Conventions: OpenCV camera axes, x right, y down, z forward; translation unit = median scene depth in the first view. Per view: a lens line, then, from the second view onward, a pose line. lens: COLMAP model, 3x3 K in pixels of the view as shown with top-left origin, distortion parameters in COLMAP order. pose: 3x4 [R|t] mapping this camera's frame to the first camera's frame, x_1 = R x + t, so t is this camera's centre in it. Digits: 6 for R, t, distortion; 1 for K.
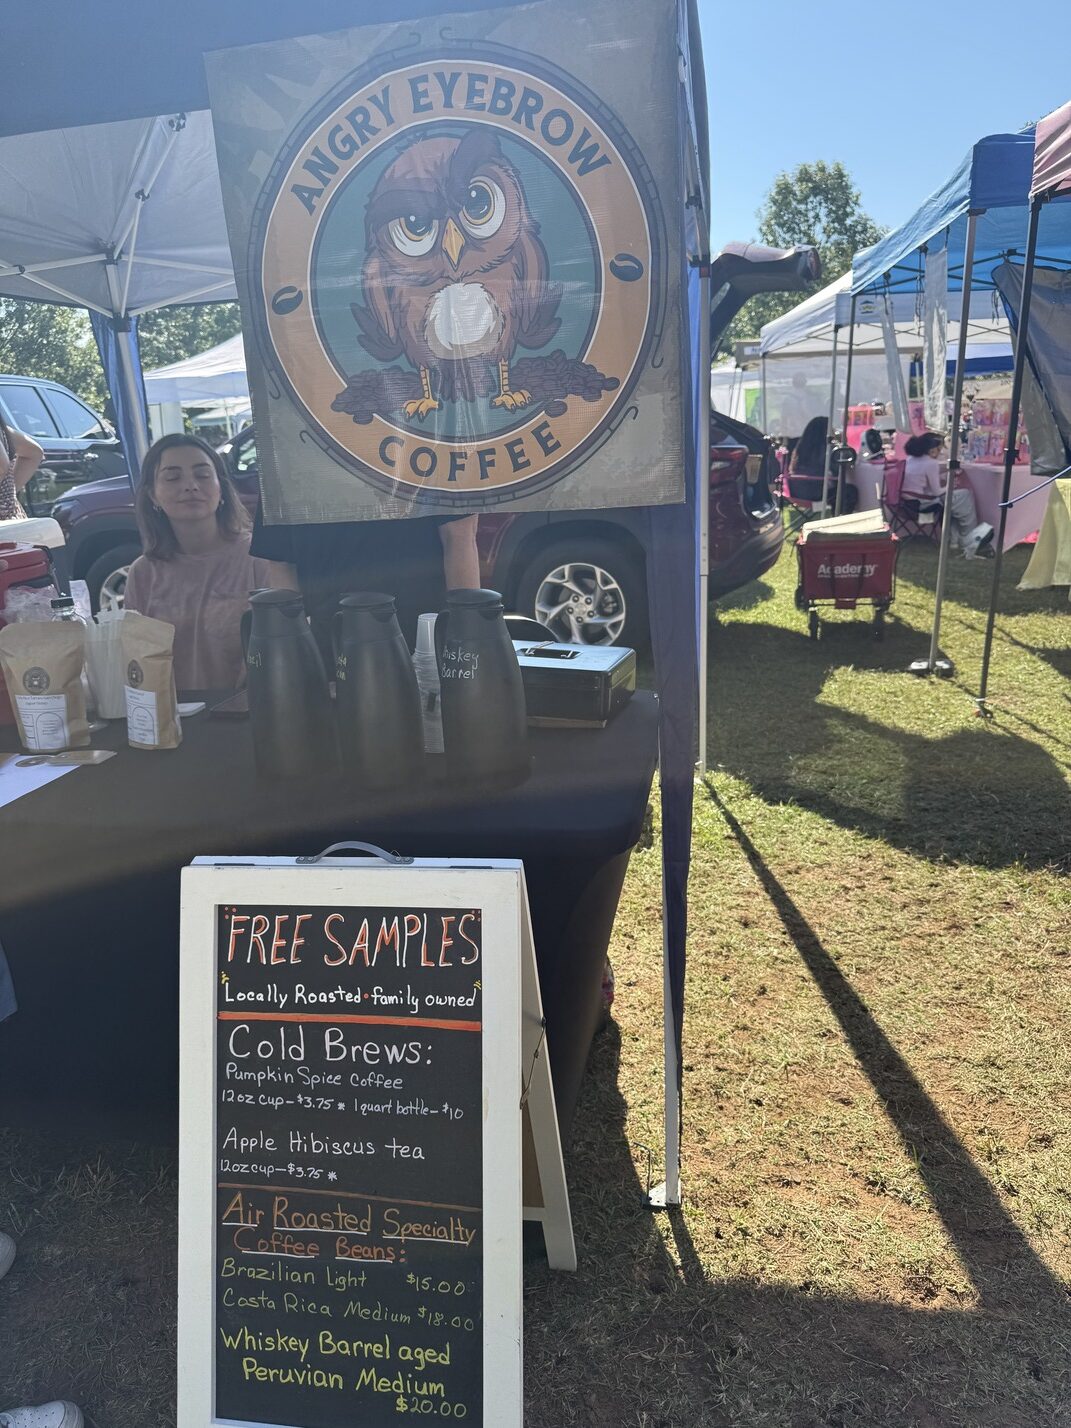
lens RADIAL K [[995.2, 0, 535.5], [0, 995.2, 714.0], [0, 0, 1]] dist [0.114035, -0.218545]
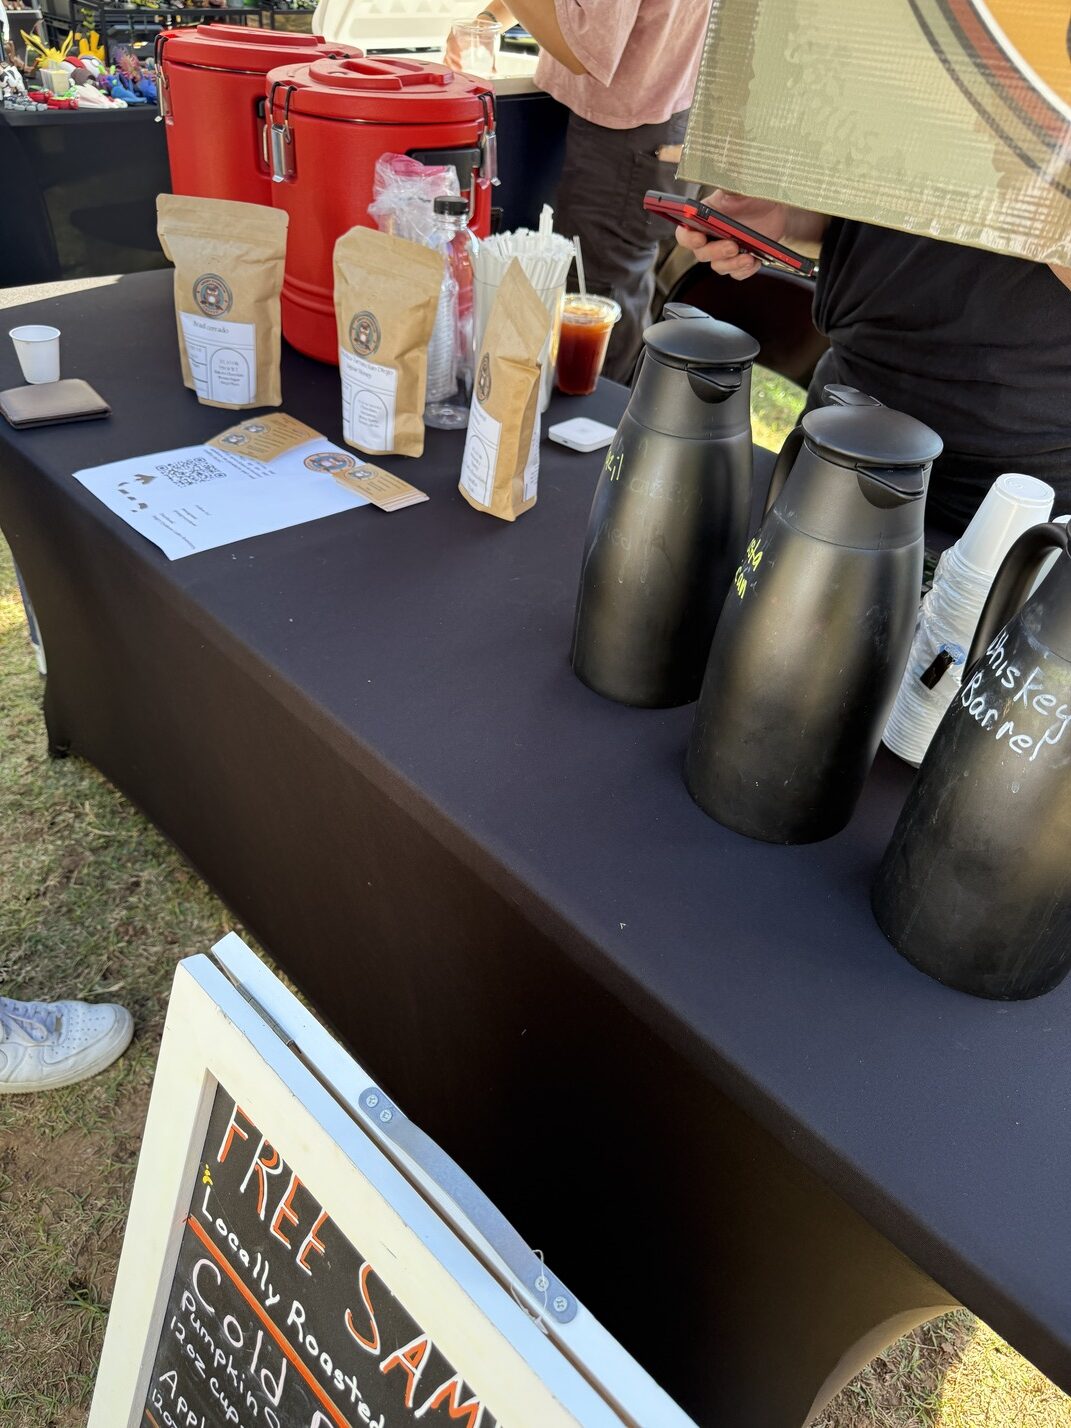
lens RADIAL K [[995.2, 0, 535.5], [0, 995.2, 714.0], [0, 0, 1]] dist [0.114035, -0.218545]
pose [[0.803458, 0.452584, -0.386811, -0.067253], [-0.278328, 0.859874, 0.427961, -0.144600], [0.526297, -0.236188, 0.816839, 0.550006]]
